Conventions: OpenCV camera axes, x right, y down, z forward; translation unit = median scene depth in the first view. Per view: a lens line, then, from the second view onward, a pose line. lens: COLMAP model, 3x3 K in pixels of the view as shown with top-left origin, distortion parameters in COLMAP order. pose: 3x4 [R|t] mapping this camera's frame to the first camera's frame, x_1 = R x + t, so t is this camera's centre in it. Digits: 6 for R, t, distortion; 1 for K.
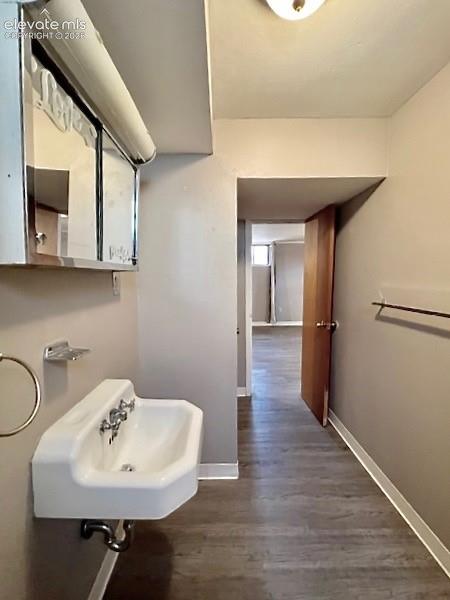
lens RADIAL K [[240.9, 0, 225.0], [0, 240.9, 300.0], [0, 0, 1]] dist [0.000831, 0.000096]
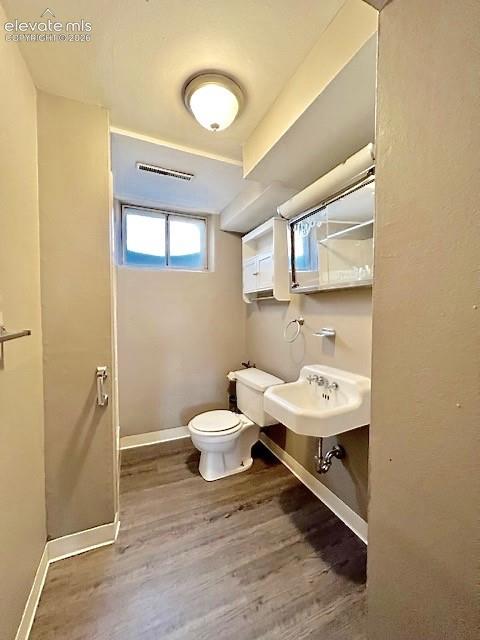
lens RADIAL K [[256.9, 0, 240.0], [0, 256.9, 320.0], [0, 0, 1]] dist [0.000831, 0.000096]
pose [[-0.916195, 0.008640, -0.400639, 0.534351], [-0.037819, 0.993441, 0.107910, -0.062735], [0.398944, 0.114019, -0.909859, 1.667186]]
